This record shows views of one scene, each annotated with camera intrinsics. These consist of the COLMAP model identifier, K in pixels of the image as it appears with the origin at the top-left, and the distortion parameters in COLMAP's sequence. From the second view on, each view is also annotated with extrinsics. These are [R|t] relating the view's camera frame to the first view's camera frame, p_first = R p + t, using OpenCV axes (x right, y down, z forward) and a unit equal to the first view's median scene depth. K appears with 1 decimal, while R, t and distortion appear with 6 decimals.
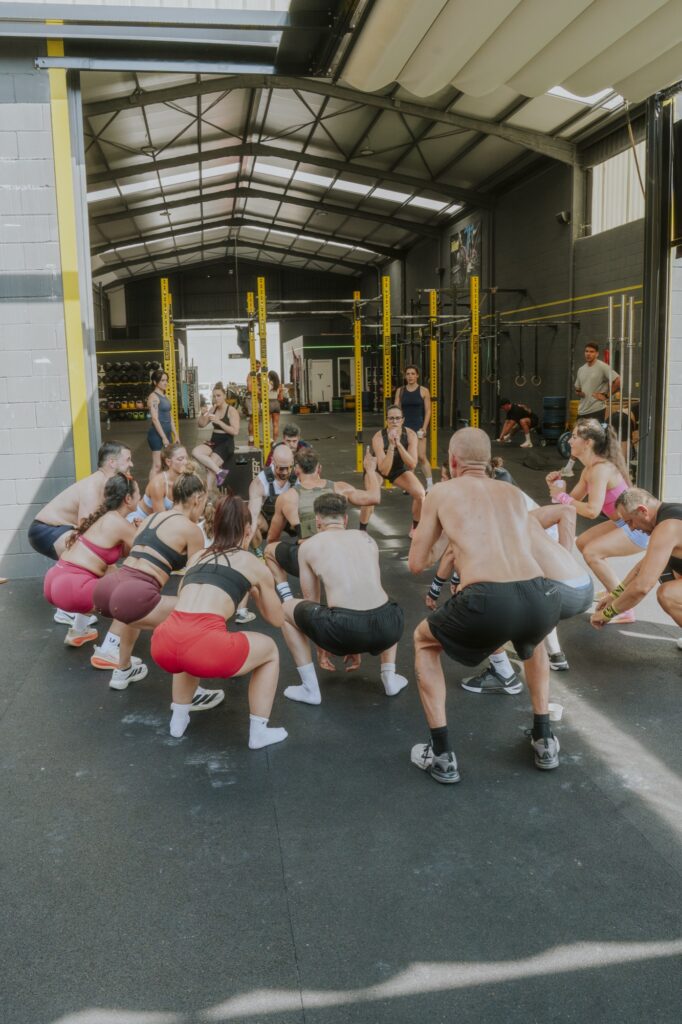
lens RADIAL K [[794.9, 0, 340.3], [0, 794.9, 494.7], [0, 0, 1]] dist [-0.105336, 0.059289]
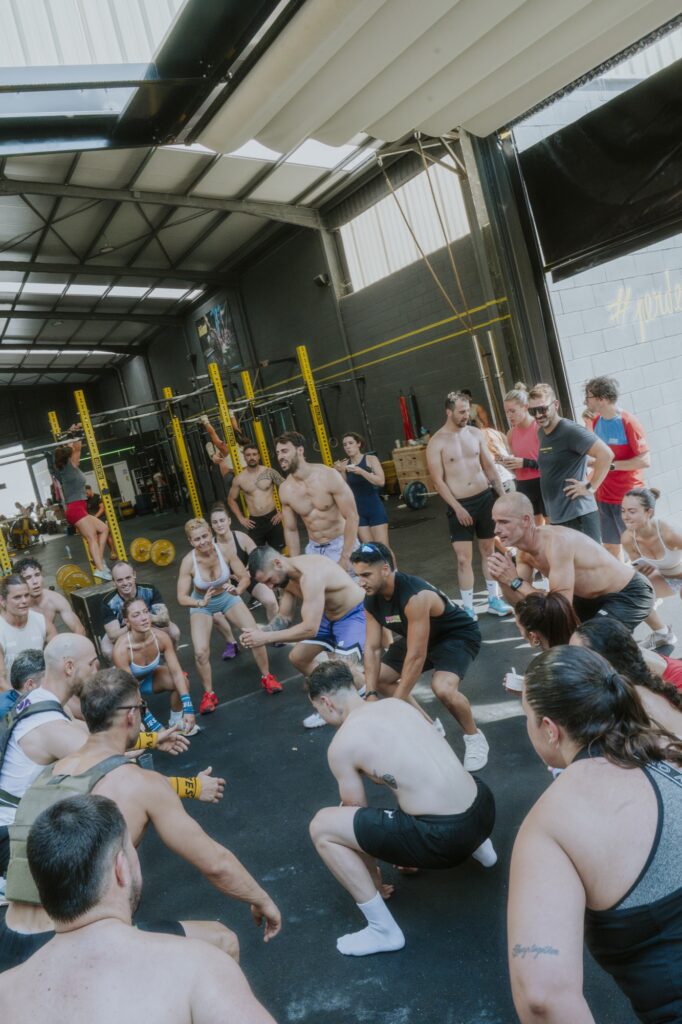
lens RADIAL K [[794.9, 0, 340.3], [0, 794.9, 494.7], [0, 0, 1]] dist [-0.105336, 0.059289]
pose [[0.924836, -0.231096, 0.302113, -0.059330], [0.260440, 0.963614, -0.060165, -0.017788], [-0.277217, 0.134325, 0.951372, 0.051607]]
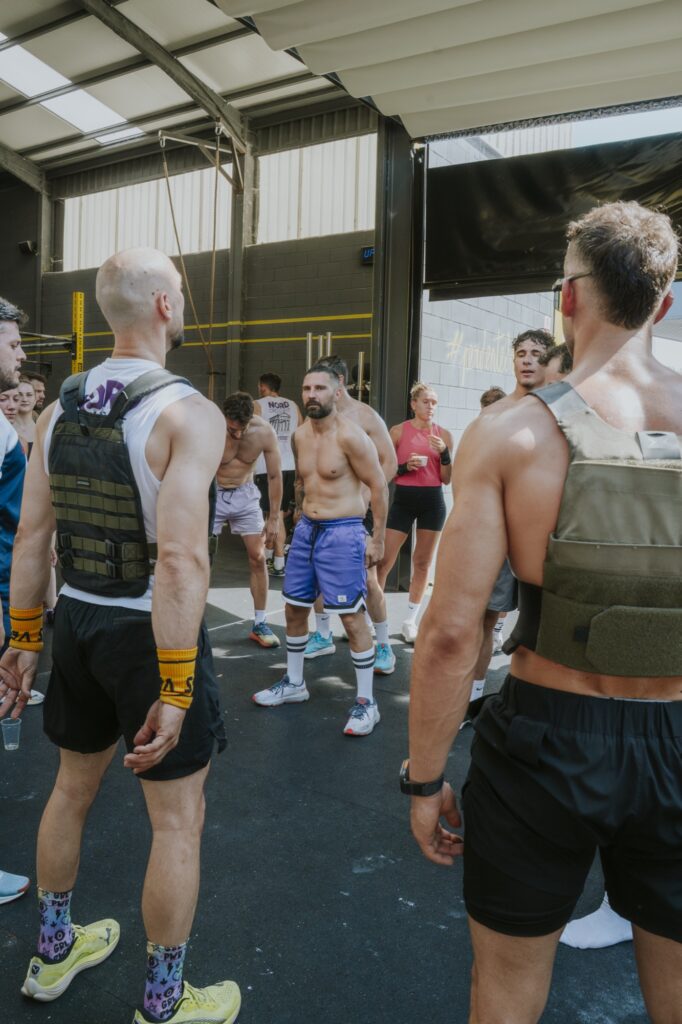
lens RADIAL K [[794.9, 0, 340.3], [0, 794.9, 494.7], [0, 0, 1]] dist [-0.105336, 0.059289]
pose [[0.673889, -0.020061, 0.738560, -0.127996], [0.070703, 0.996795, -0.037436, -0.008955], [-0.735442, 0.077446, 0.673148, 0.136116]]
